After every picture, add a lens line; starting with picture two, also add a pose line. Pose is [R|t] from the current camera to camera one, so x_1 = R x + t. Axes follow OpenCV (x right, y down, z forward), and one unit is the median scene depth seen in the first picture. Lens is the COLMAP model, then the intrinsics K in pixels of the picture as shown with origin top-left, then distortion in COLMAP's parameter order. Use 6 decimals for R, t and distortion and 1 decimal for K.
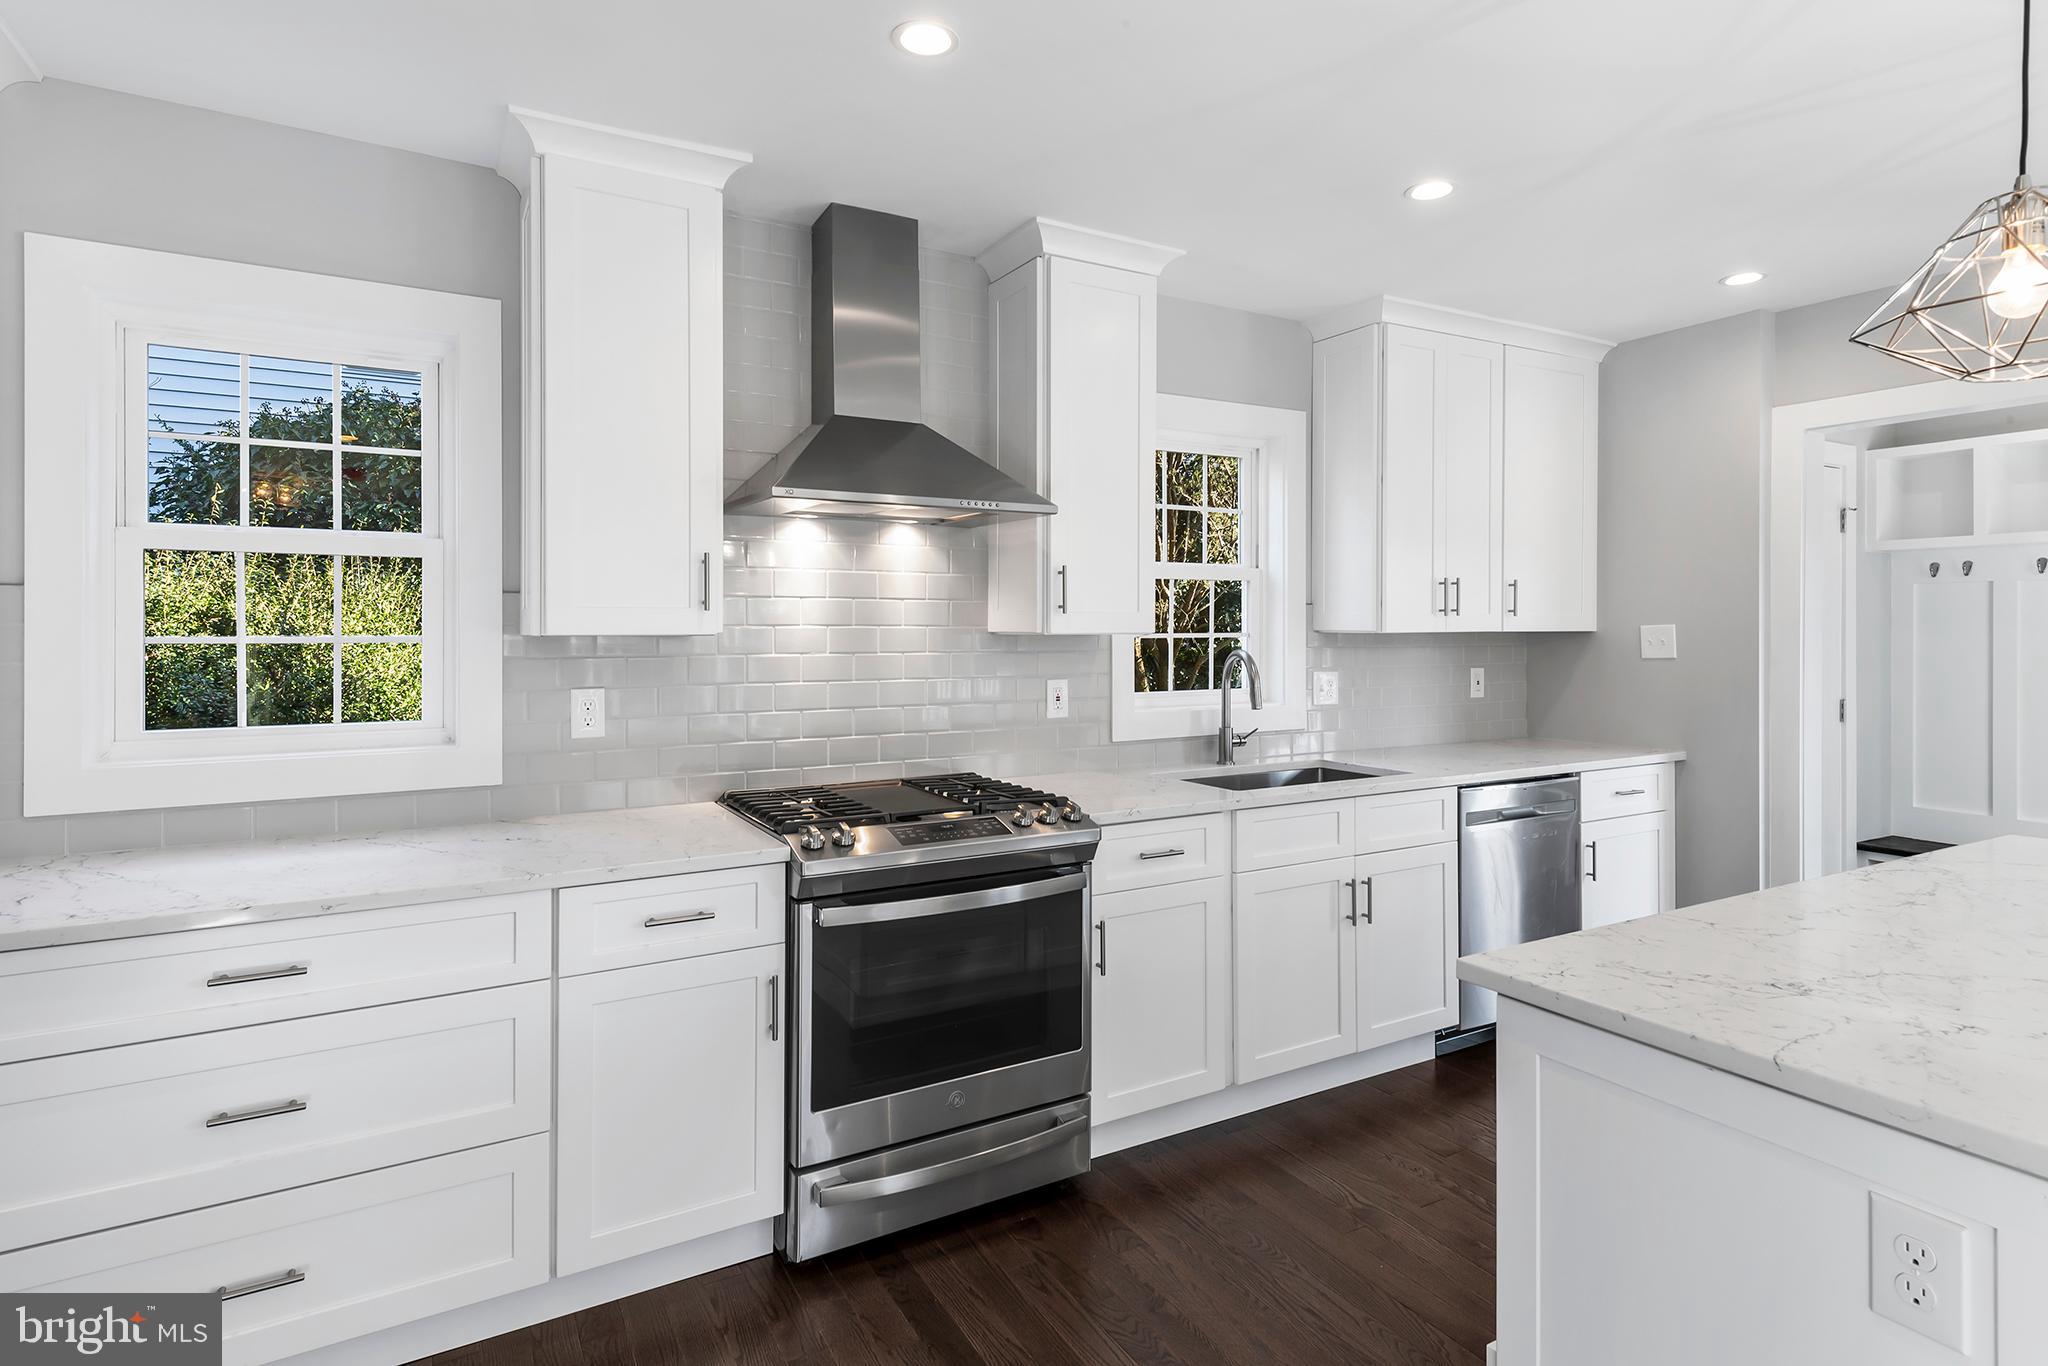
lens RADIAL K [[1021.9, 0, 994.0], [0, 1021.9, 632.6], [0, 0, 1]] dist [0.005939, -0.004228]
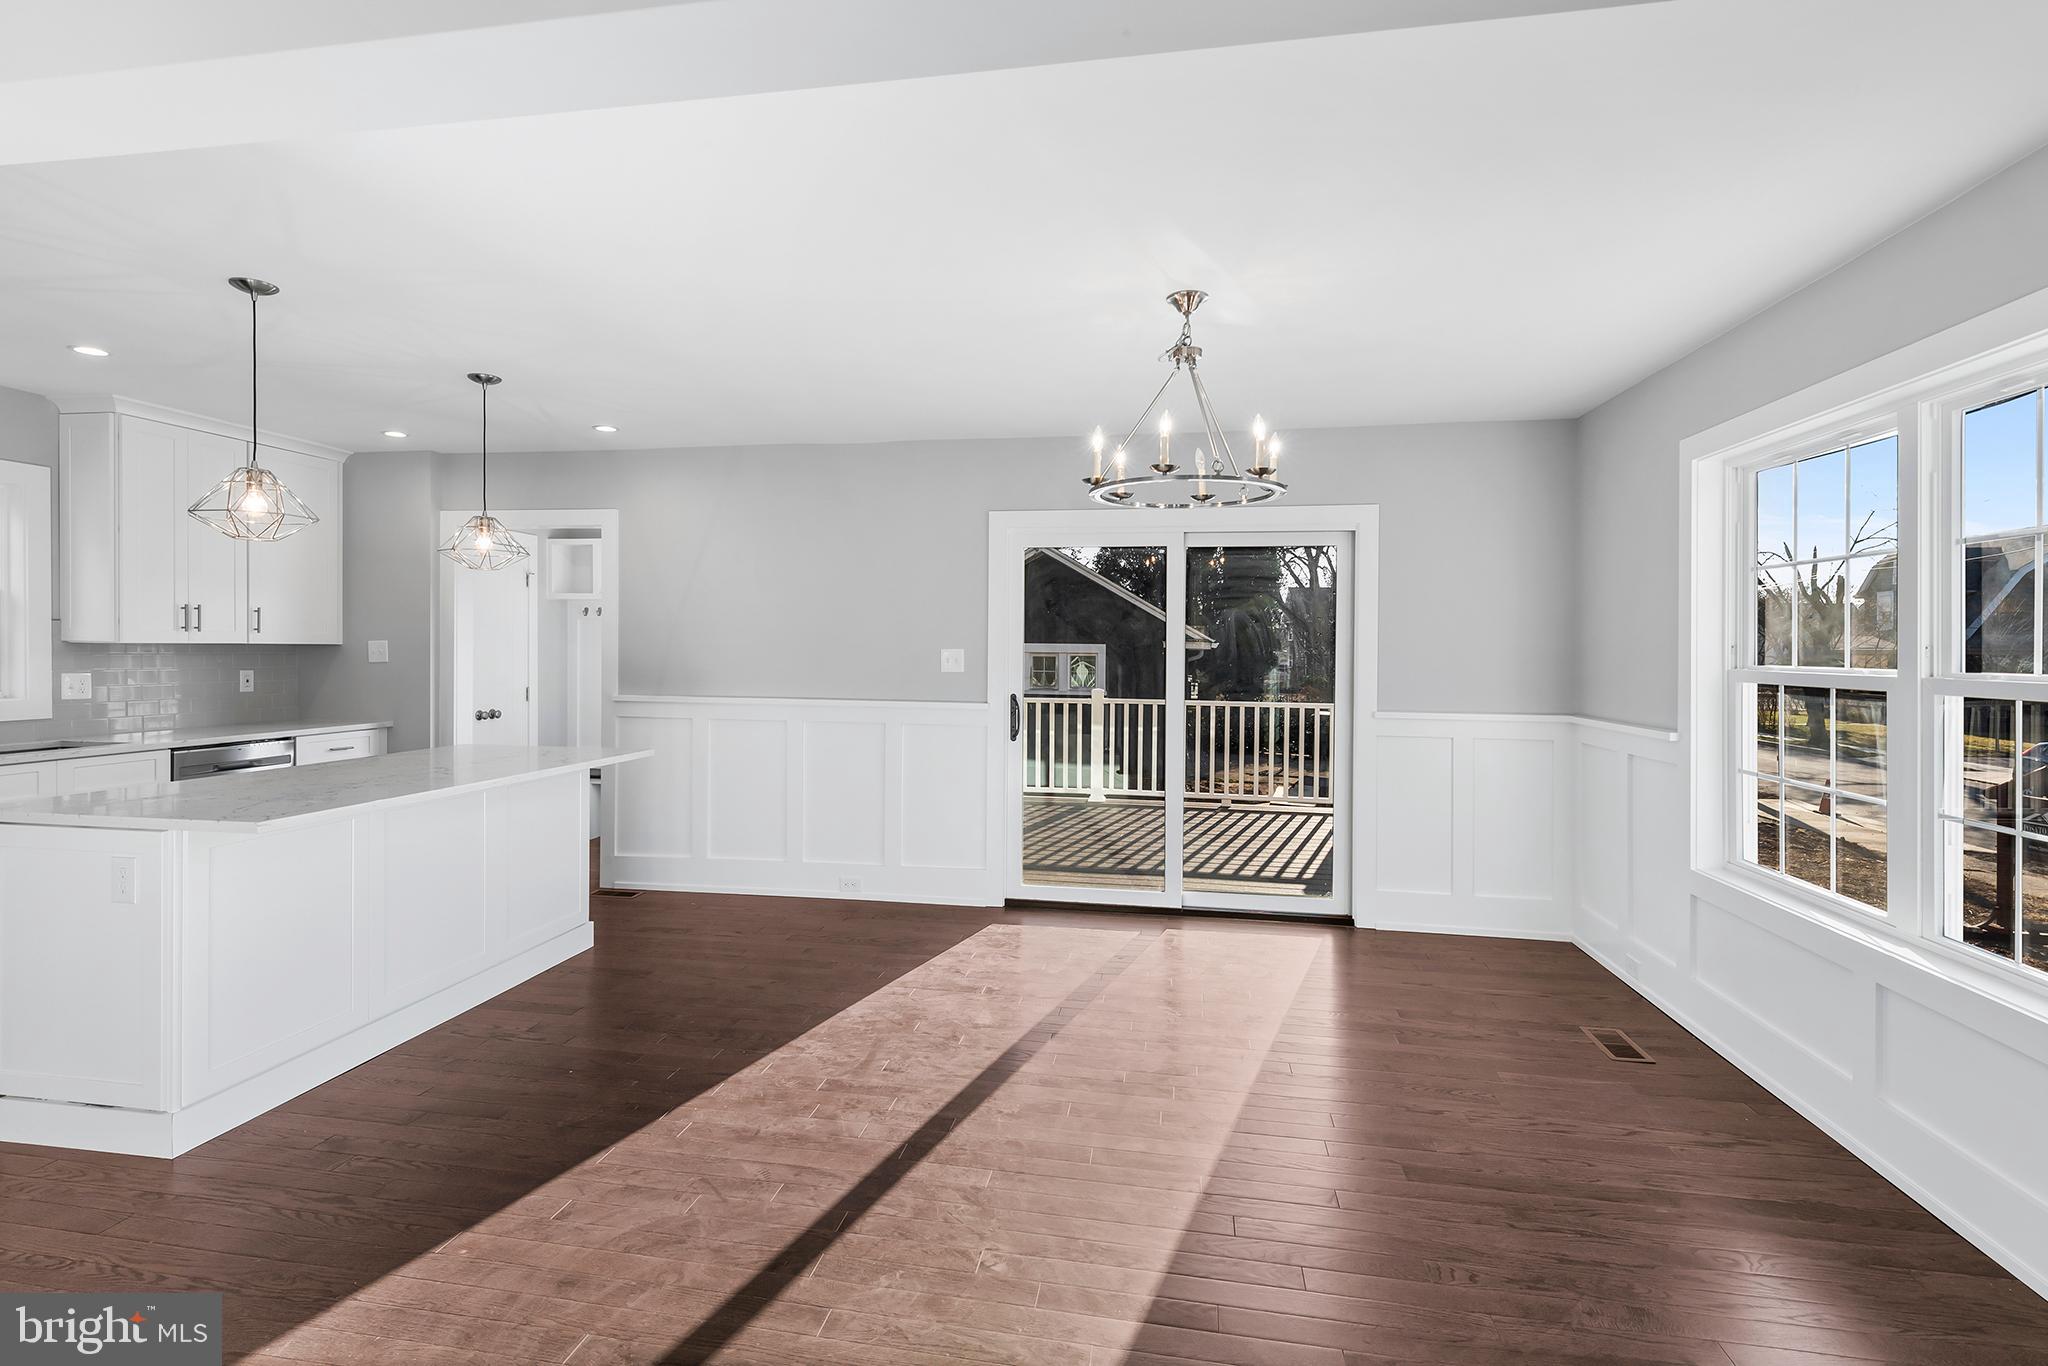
lens RADIAL K [[958.1, 0, 1030.5], [0, 958.1, 656.4], [0, 0, 1]] dist [-0.001019, -0.002564]
pose [[0.604972, 0.001783, 0.796245, 0.099168], [-0.004043, 0.999991, 0.000832, 0.011553], [-0.796236, -0.003723, 0.604974, -0.676341]]
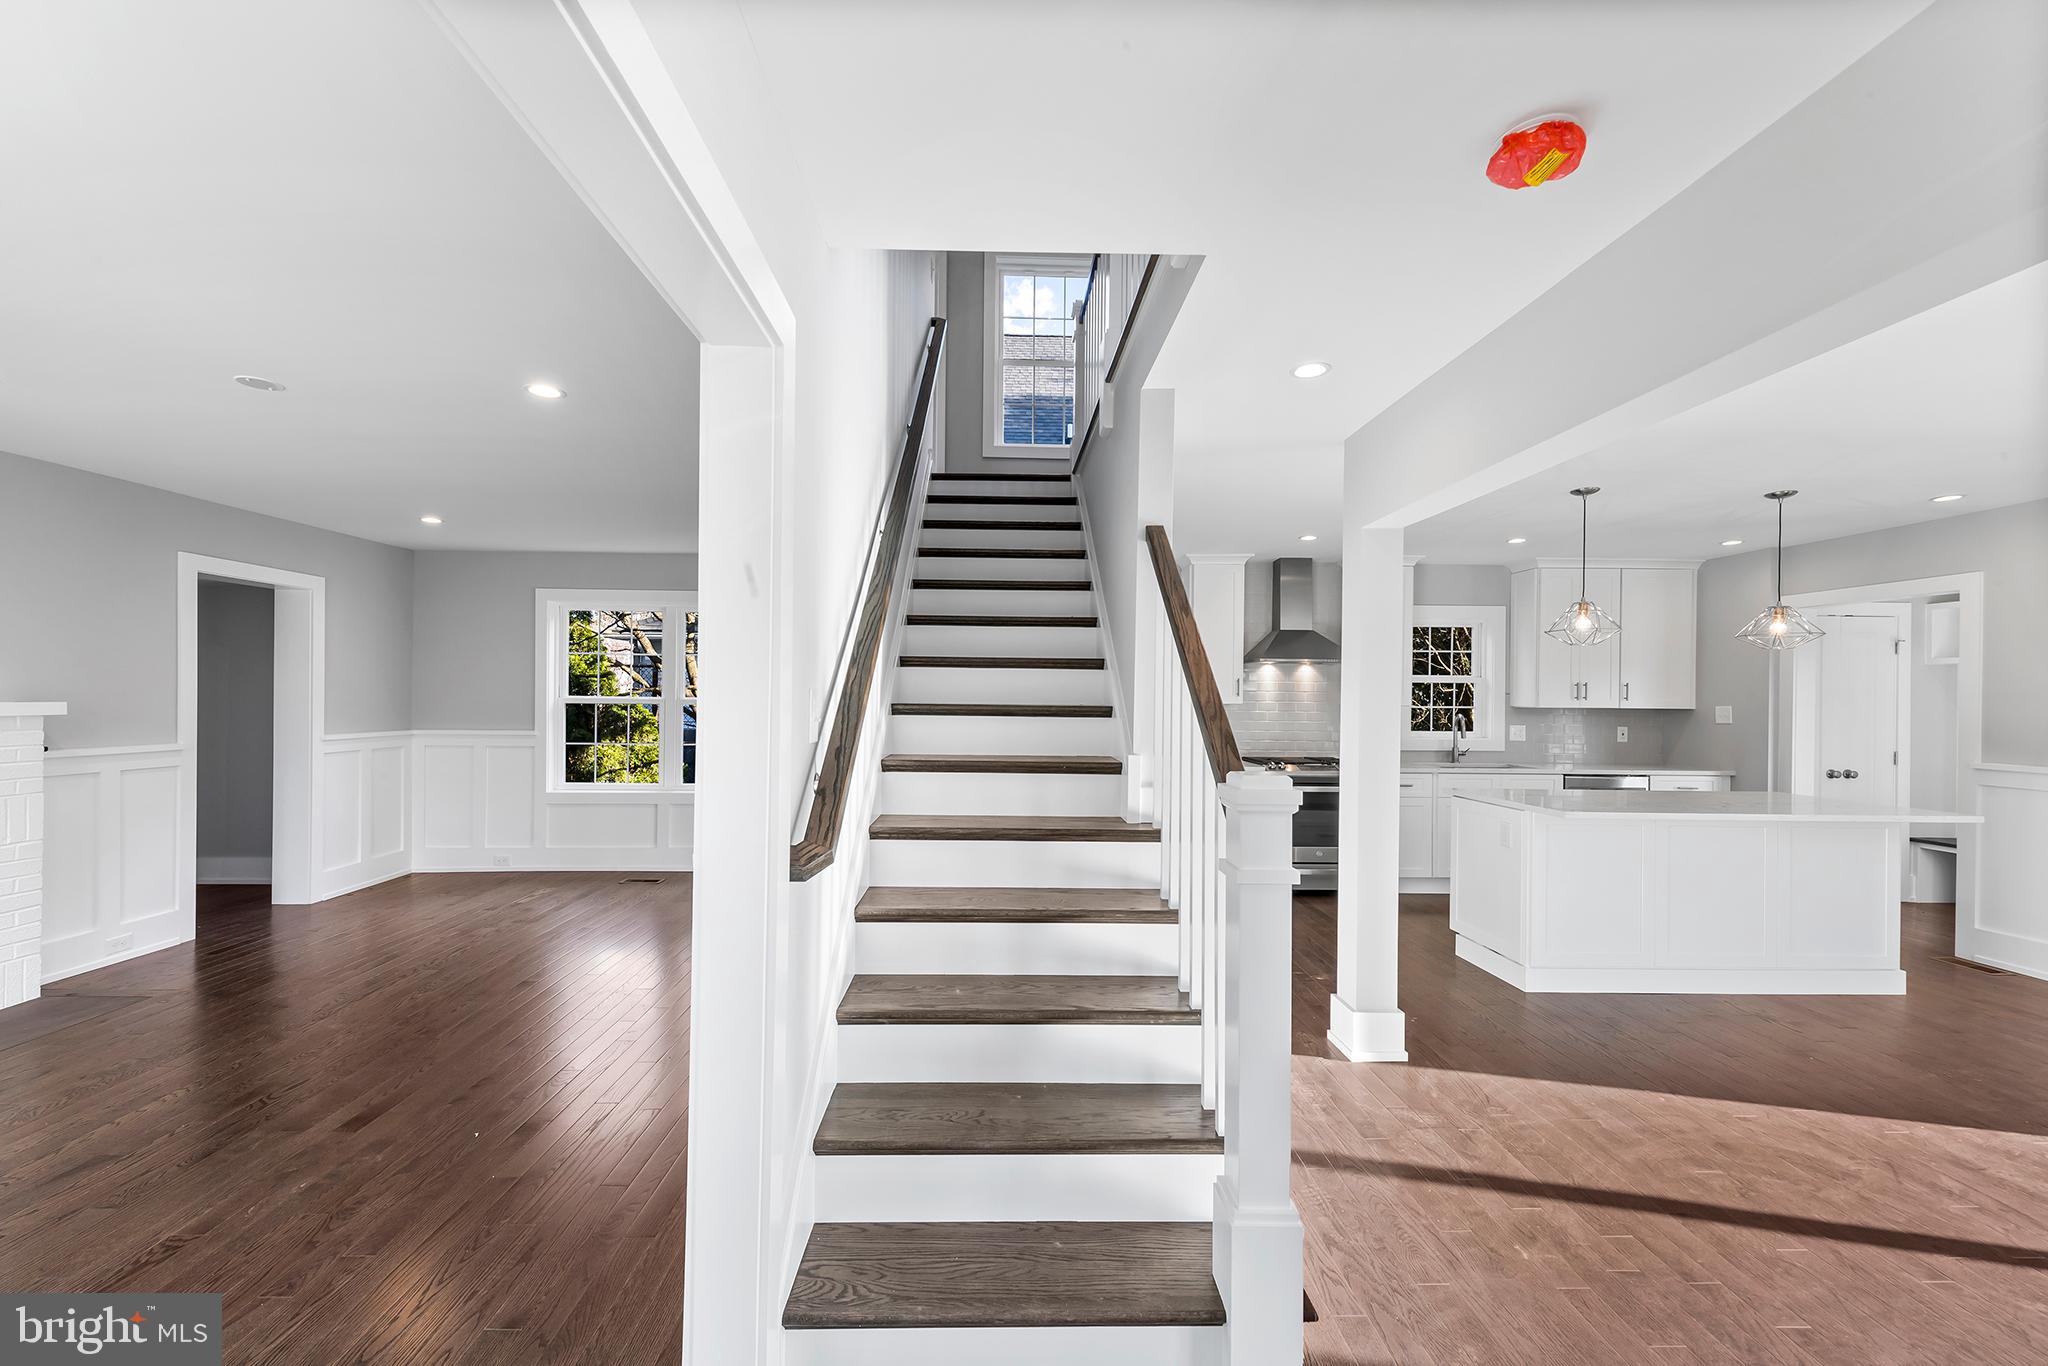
lens RADIAL K [[804.8, 0, 1011.0], [0, 804.8, 699.8], [0, 0, 1]] dist [0.011521, -0.001129]
pose [[0.891685, 0.011941, -0.452500, 0.145798], [-0.016011, 0.999858, -0.005166, 0.010533], [0.452374, 0.011851, 0.891750, -1.012730]]
